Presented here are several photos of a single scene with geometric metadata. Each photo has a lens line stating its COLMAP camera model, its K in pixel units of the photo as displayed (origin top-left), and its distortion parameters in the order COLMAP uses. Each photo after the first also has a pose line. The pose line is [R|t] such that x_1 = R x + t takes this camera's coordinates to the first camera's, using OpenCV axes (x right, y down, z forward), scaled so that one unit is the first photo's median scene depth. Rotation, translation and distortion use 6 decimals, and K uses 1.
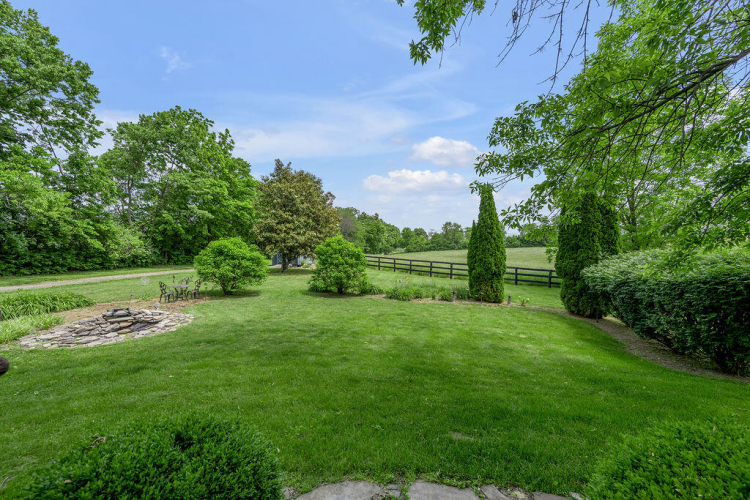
lens RADIAL K [[273.7, 0, 377.1], [0, 273.7, 253.8], [0, 0, 1]] dist [-0.009547, 0.000282]
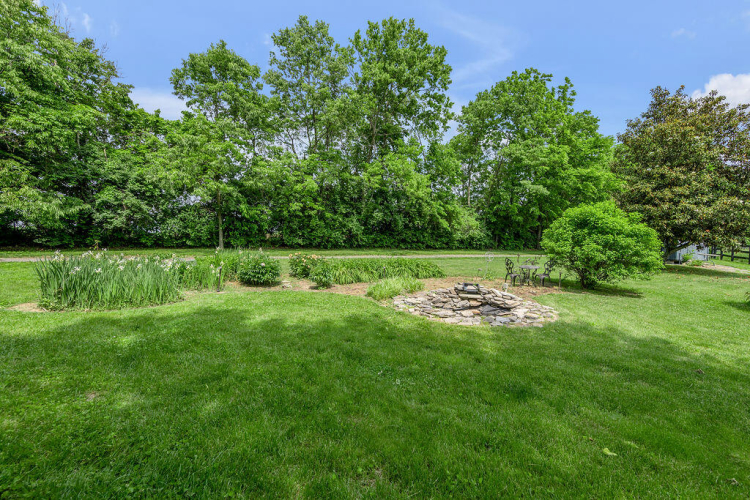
lens RADIAL K [[273.7, 0, 377.1], [0, 273.7, 253.8], [0, 0, 1]] dist [-0.009547, 0.000282]
pose [[0.524402, 0.034452, -0.850774, -0.262936], [-0.029735, 0.999313, 0.022140, 0.068922], [0.850952, 0.013687, 0.525066, 0.214840]]
